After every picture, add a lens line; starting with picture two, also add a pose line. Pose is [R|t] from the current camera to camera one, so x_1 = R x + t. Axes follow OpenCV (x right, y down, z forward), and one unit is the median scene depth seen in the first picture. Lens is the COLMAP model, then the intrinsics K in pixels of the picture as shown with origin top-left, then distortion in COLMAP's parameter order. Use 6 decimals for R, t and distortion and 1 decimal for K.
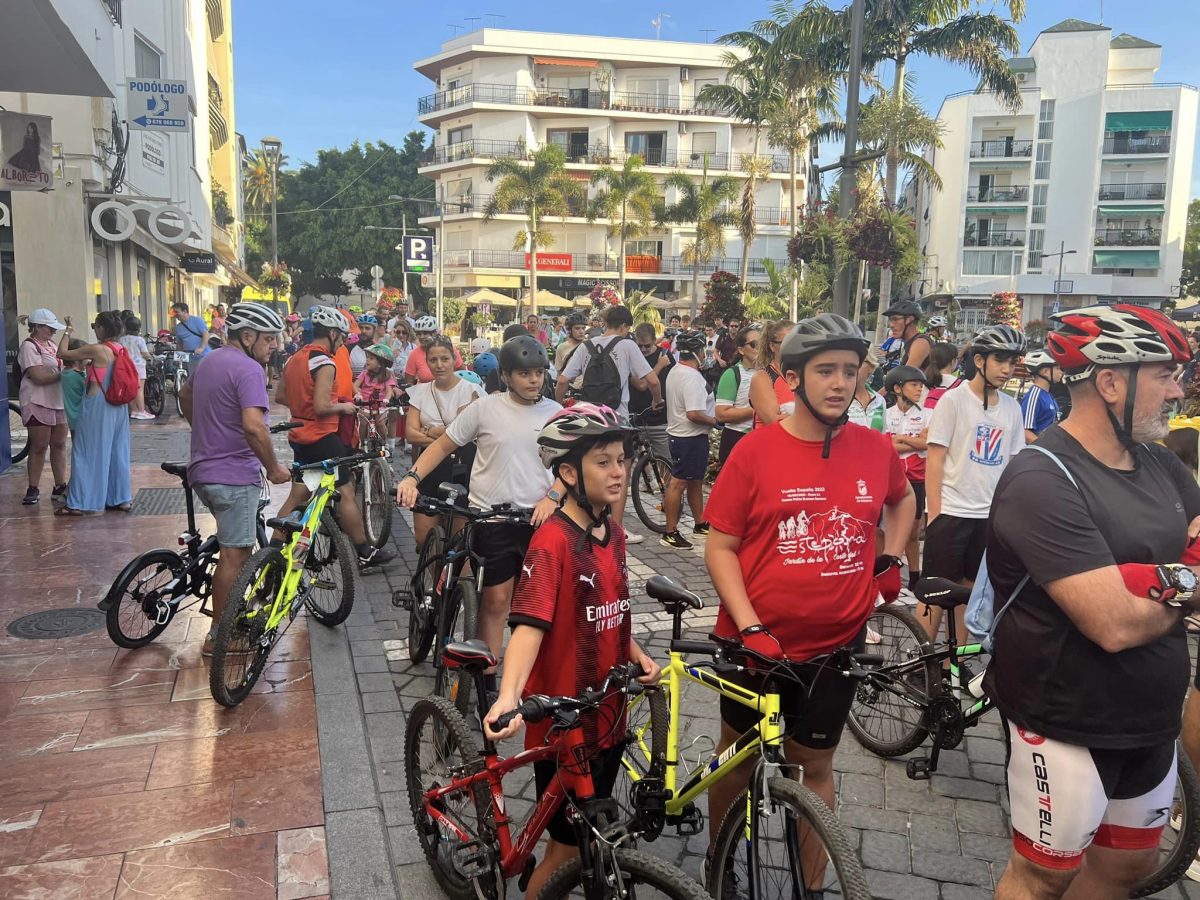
lens RADIAL K [[961.2, 0, 606.4], [0, 961.2, 446.4], [0, 0, 1]] dist [0.060854, -0.058291]
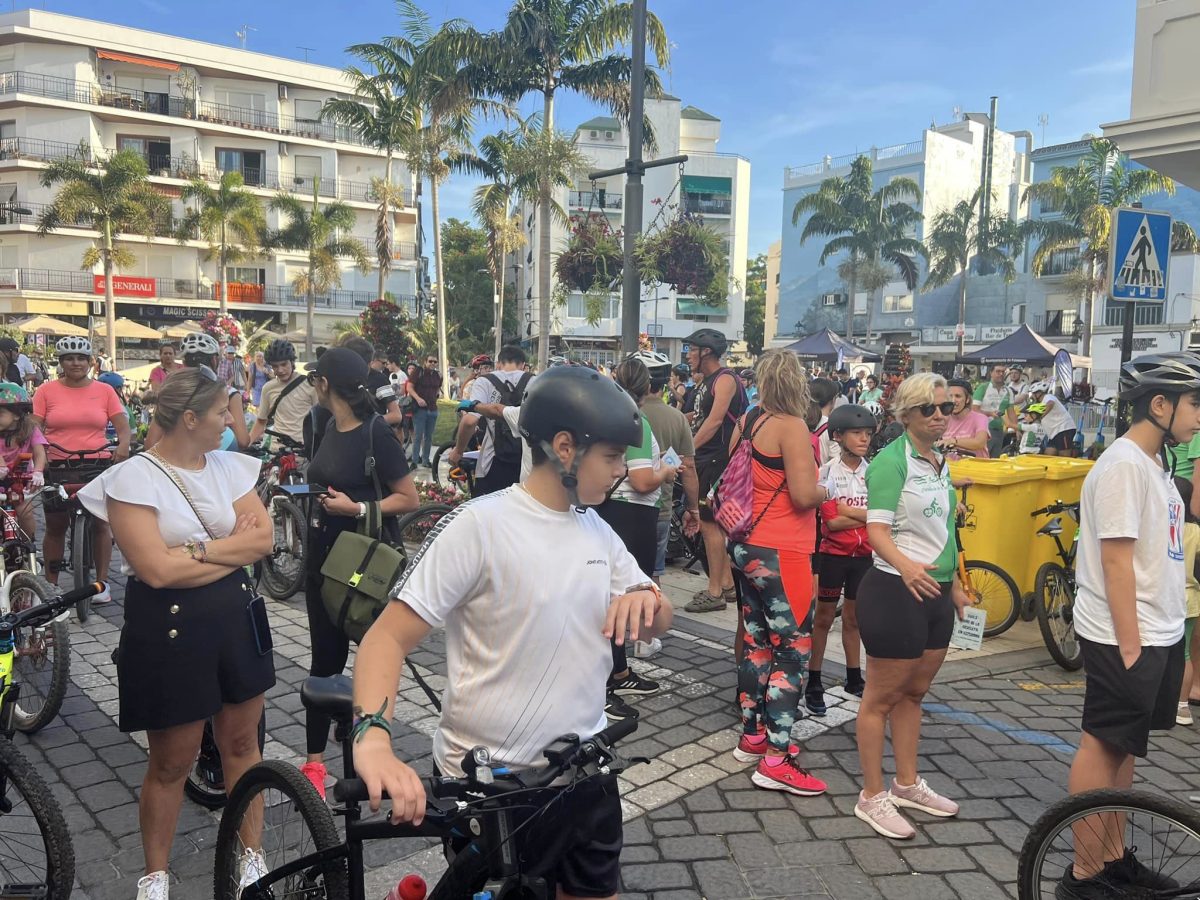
lens RADIAL K [[961.2, 0, 609.7], [0, 961.2, 447.6], [0, 0, 1]] dist [0.060854, -0.058291]
pose [[0.914225, -0.031773, 0.403960, -0.020456], [0.046945, 0.998513, -0.027709, -0.004438], [-0.402479, 0.044297, 0.914357, 0.042170]]
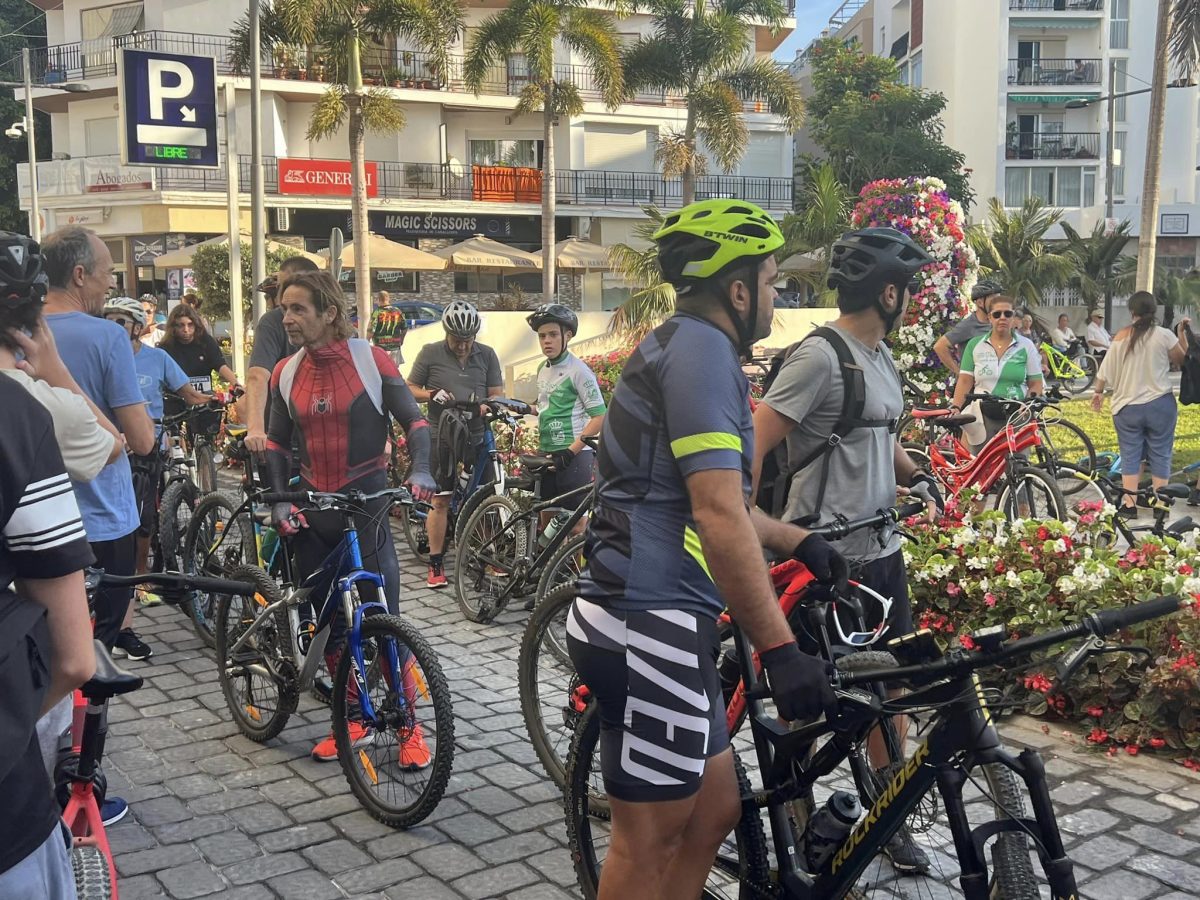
lens RADIAL K [[1333.3, 0, 609.9], [0, 1333.3, 444.8], [0, 0, 1]] dist [0.043121, 0.000000]
pose [[0.960400, -0.057914, 0.272538, -0.116904], [0.063215, 0.997942, -0.010706, -0.046901], [-0.271358, 0.027511, 0.962085, 0.341043]]
